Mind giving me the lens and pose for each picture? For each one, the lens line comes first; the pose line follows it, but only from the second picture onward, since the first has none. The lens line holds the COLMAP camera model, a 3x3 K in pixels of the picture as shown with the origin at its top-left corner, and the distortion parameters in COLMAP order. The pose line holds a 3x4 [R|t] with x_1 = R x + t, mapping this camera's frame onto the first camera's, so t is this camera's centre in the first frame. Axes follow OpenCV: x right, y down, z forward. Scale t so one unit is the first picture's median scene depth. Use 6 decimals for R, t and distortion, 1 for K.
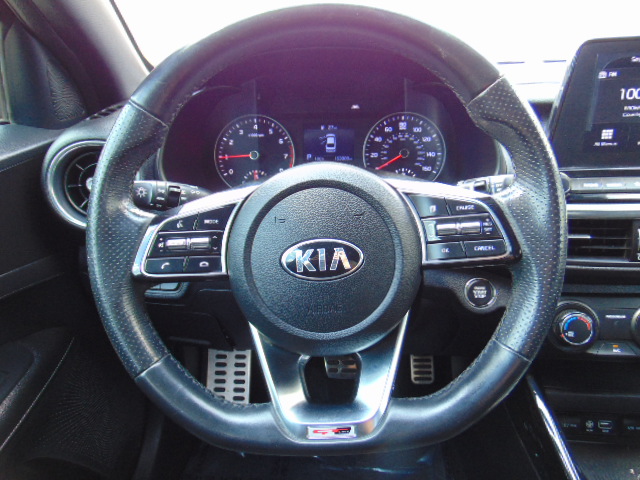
lens RADIAL K [[477.4, 0, 319.6], [0, 477.4, 241.2], [0, 0, 1]] dist [-0.010175, 0.040765]
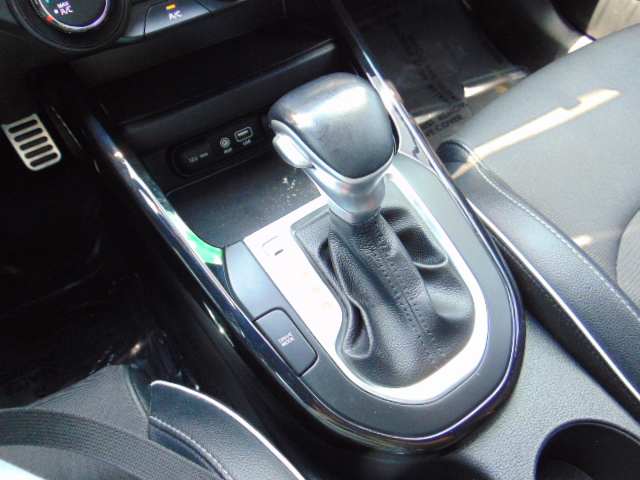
lens RADIAL K [[477.4, 0, 325.7], [0, 477.4, 242.4], [0, 0, 1]] dist [-0.010175, 0.040765]
pose [[0.803323, -0.482090, 0.349660, 0.471192], [0.231759, 0.793907, 0.562139, 0.177722], [-0.548599, -0.370542, 0.749492, 0.436942]]
